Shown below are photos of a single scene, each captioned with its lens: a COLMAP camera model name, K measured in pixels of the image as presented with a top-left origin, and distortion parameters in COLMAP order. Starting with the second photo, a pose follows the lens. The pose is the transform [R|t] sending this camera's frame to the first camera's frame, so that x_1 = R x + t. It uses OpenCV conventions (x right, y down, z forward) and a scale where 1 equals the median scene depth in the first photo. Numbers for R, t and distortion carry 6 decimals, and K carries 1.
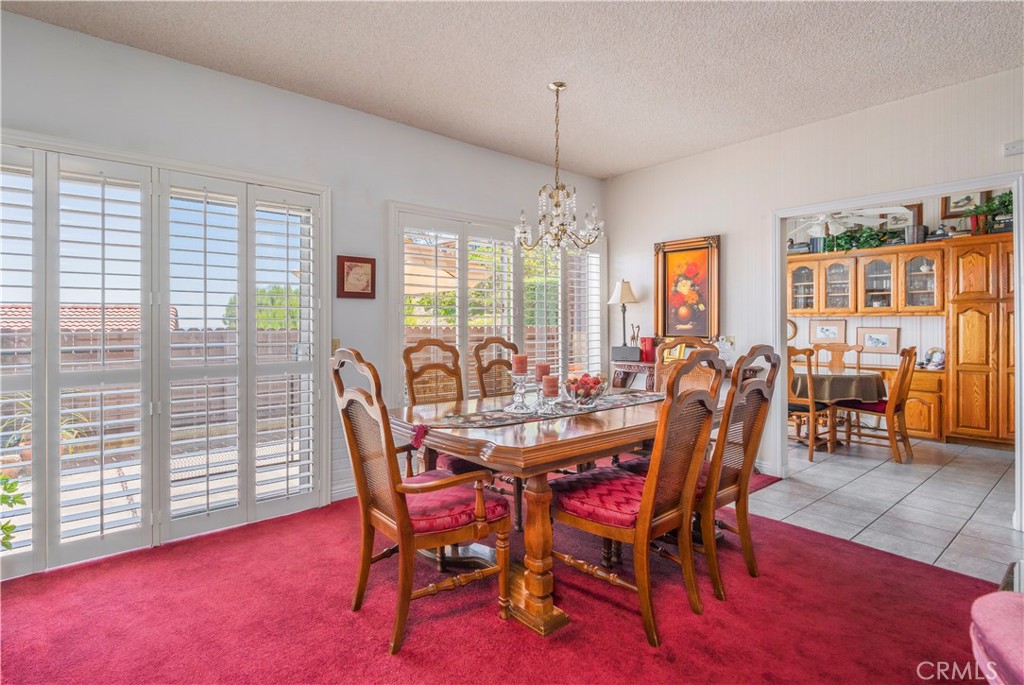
lens RADIAL K [[483.7, 0, 455.4], [0, 483.7, 323.4], [0, 0, 1]] dist [0.000694, 0.000027]
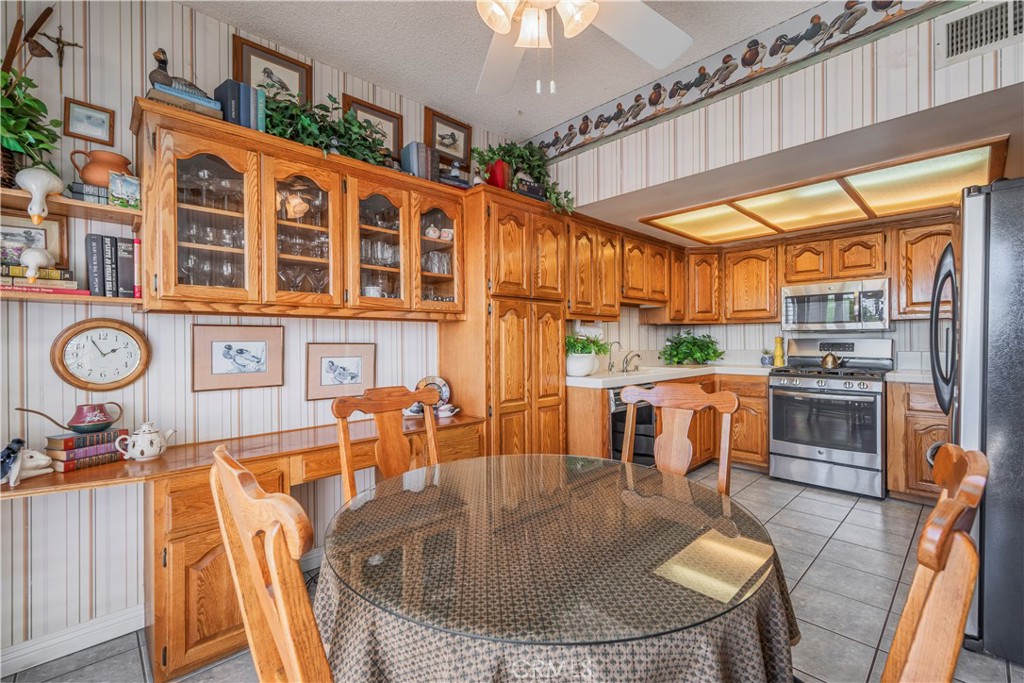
lens RADIAL K [[444.5, 0, 515.6], [0, 444.5, 341.7], [0, 0, 1]] dist [0.000207, -0.000067]
pose [[-0.133505, -0.001811, 0.991047, 0.484288], [0.003660, 0.999991, 0.002320, 0.007489], [-0.991041, 0.003937, -0.133497, 1.017728]]
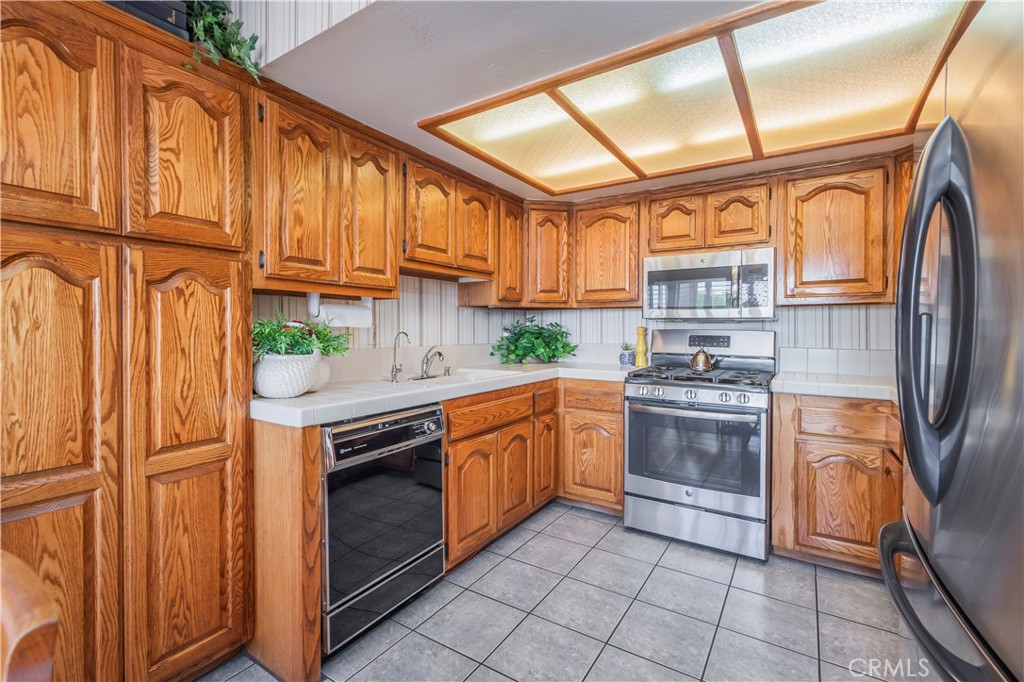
lens RADIAL K [[451.2, 0, 520.8], [0, 451.2, 333.8], [0, 0, 1]] dist [0.000113, -0.000129]
pose [[-0.366908, -0.013904, 0.930153, 0.716998], [-0.005609, 0.999903, 0.012734, 0.005023], [-0.930240, -0.000545, -0.366950, 0.807244]]
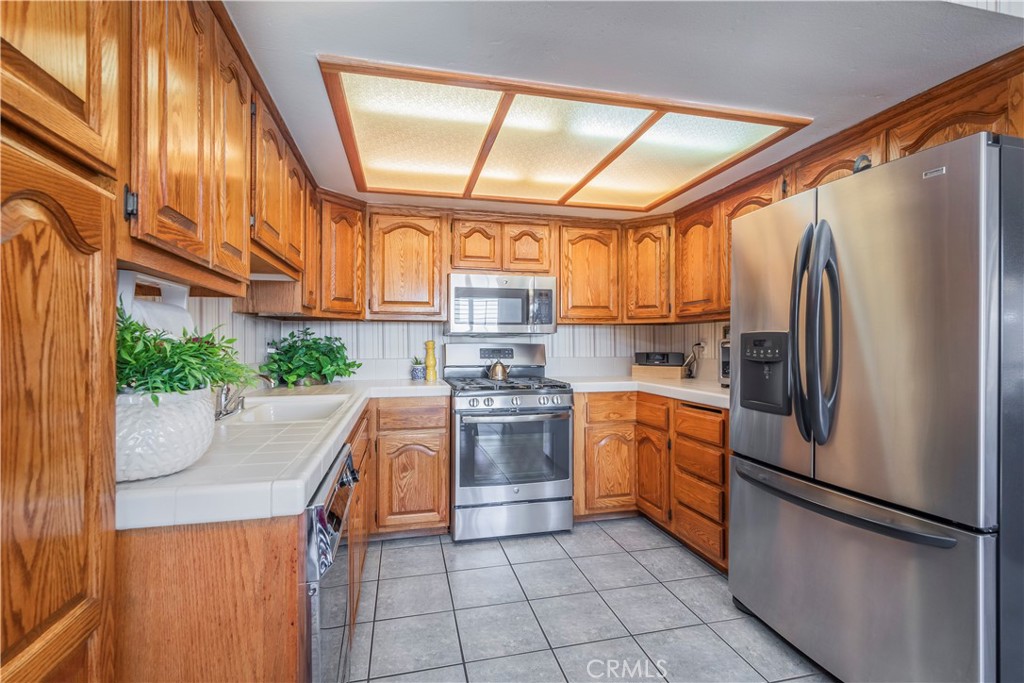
lens RADIAL K [[443.5, 0, 502.2], [0, 443.5, 340.1], [0, 0, 1]] dist [0.000277, -0.000069]
pose [[-0.918057, 0.002261, 0.396442, 0.903390], [-0.001682, 0.999953, -0.009599, 0.007014], [-0.396445, -0.009479, -0.918010, 0.953396]]
